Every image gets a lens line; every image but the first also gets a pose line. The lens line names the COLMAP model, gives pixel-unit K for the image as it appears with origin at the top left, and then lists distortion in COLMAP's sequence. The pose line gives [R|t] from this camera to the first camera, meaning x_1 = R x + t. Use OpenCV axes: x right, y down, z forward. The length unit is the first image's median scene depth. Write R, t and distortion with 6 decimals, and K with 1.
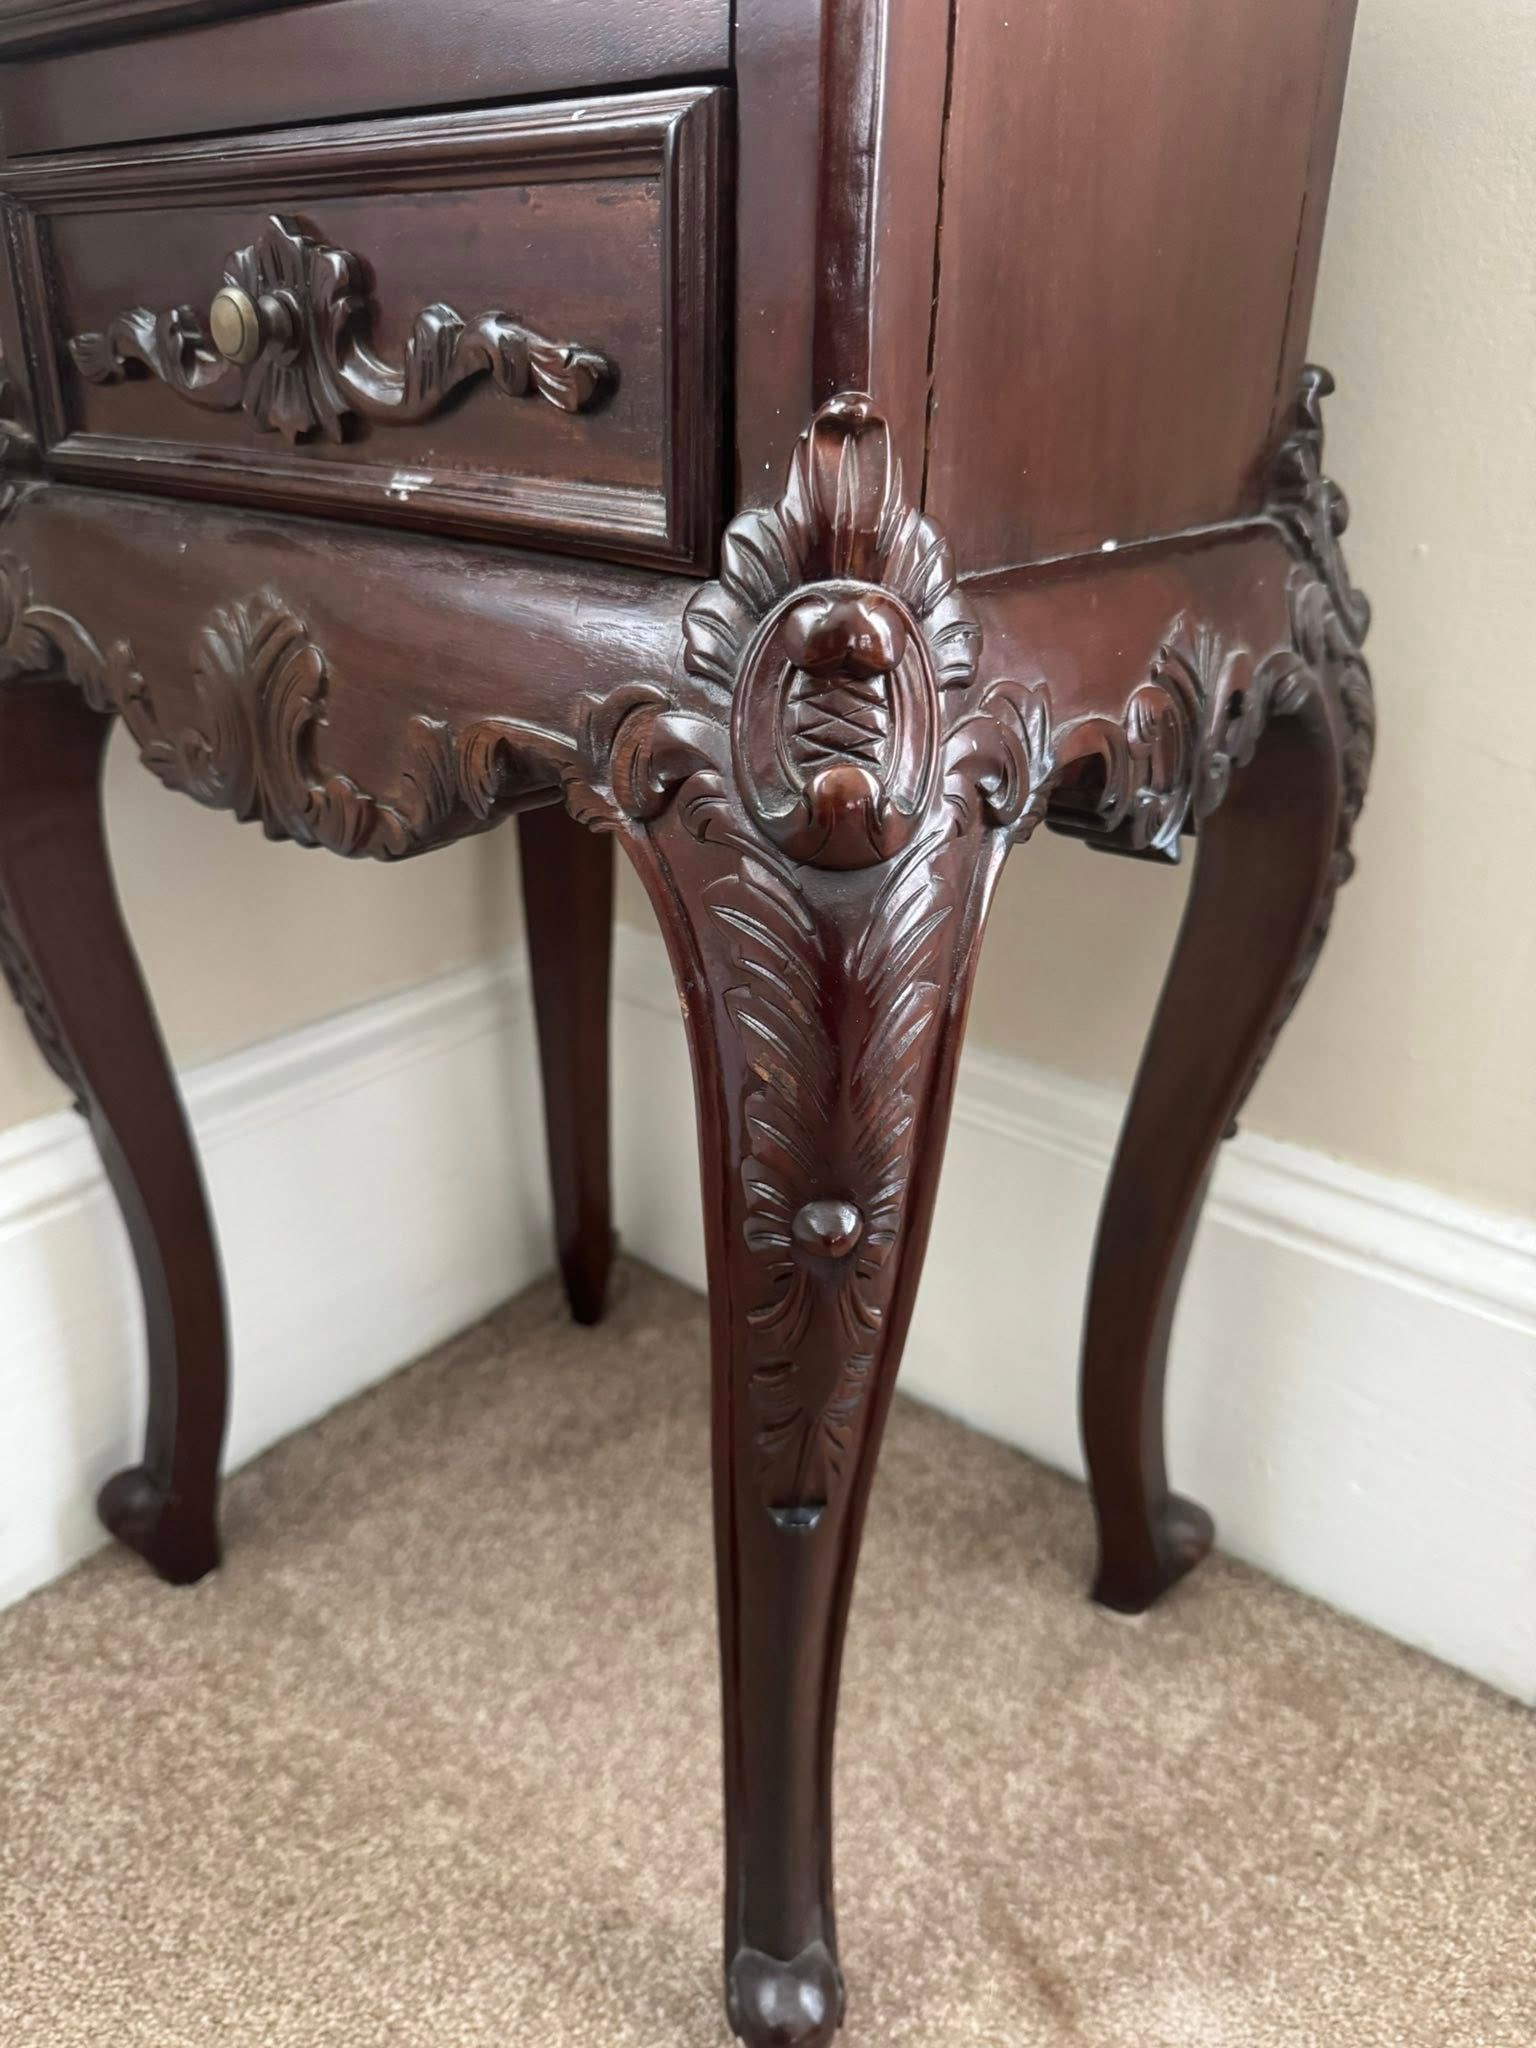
lens RADIAL K [[1455.3, 0, 768.0], [0, 1455.3, 1024.0], [0, 0, 1]] dist [-0.022259, 0.001362]
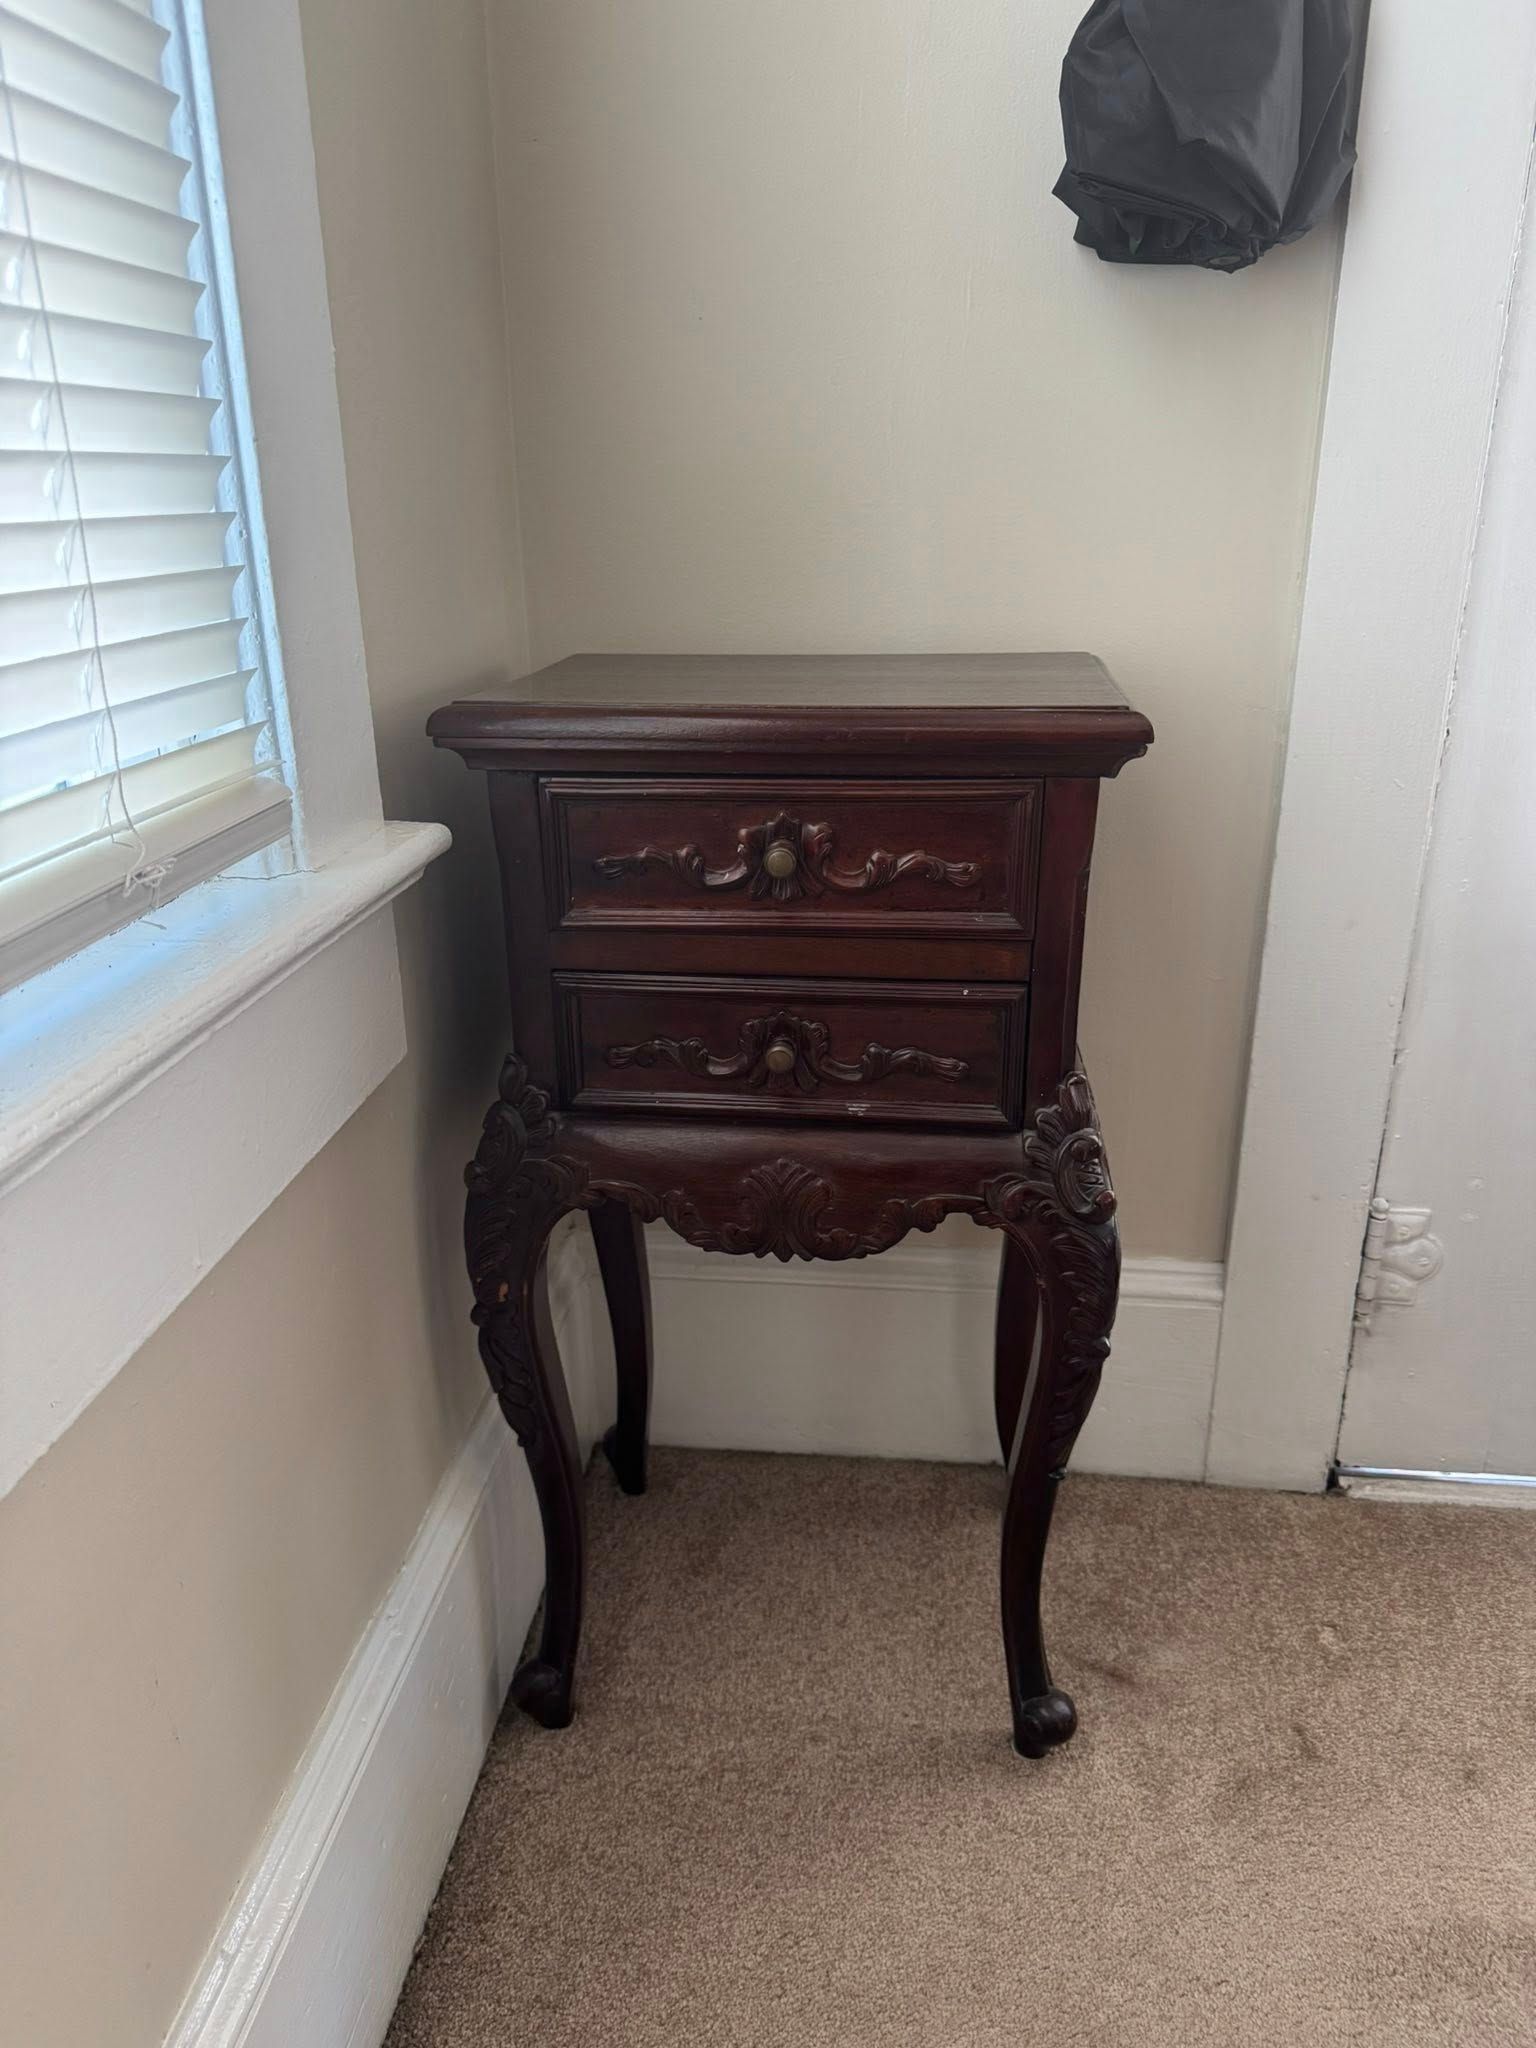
lens RADIAL K [[1427.2, 0, 768.0], [0, 1427.2, 1024.0], [0, 0, 1]] dist [0.002555, -0.000047]
pose [[0.849642, -0.212860, 0.482493, -0.963448], [0.250489, 0.968018, -0.014038, -0.327343], [-0.464074, 0.132787, 0.875787, -0.672963]]
